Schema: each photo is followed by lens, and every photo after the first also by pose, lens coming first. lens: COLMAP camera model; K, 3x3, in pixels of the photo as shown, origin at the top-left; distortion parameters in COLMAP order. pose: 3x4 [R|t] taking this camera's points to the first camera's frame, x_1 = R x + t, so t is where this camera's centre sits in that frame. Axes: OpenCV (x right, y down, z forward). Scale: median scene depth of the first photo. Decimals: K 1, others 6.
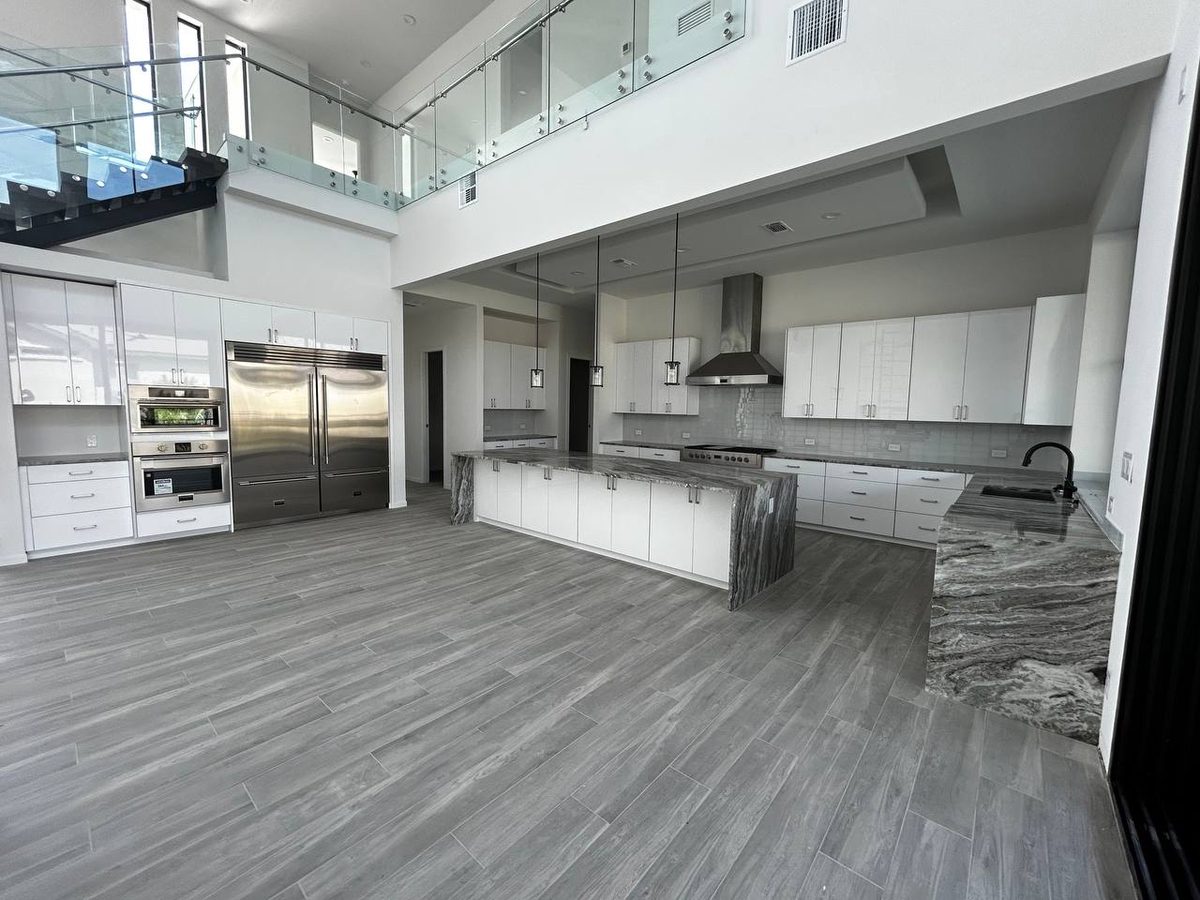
lens RADIAL K [[484.1, 0, 600.0], [0, 484.1, 450.0], [0, 0, 1]] dist [0.001304, 0.000184]
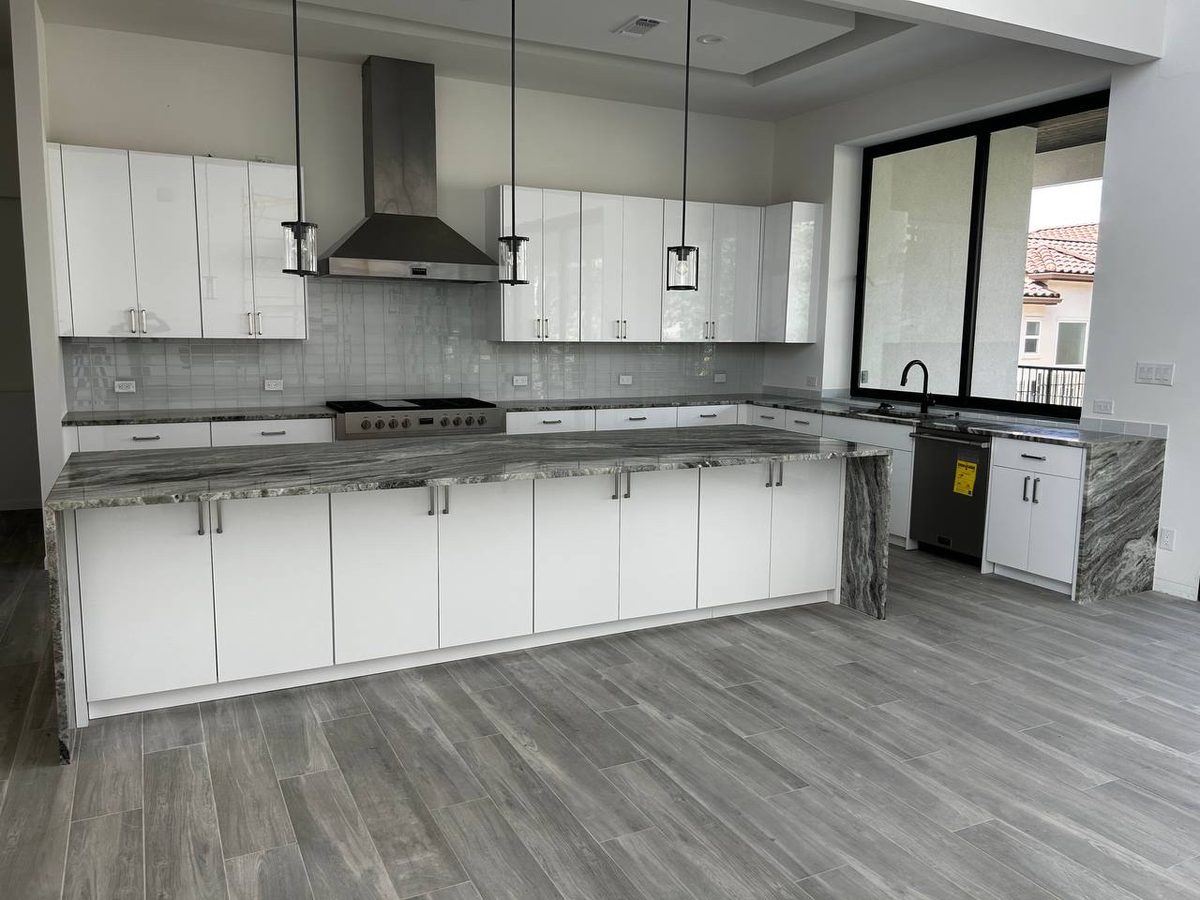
lens RADIAL K [[910.1, 0, 600.0], [0, 910.1, 450.0], [0, 0, 1]] dist [0.045877, -0.051677]
pose [[0.381078, -0.134297, 0.914737, -0.923103], [0.076043, 0.990594, 0.113754, -0.082620], [-0.921410, 0.026210, 0.387707, 0.734915]]
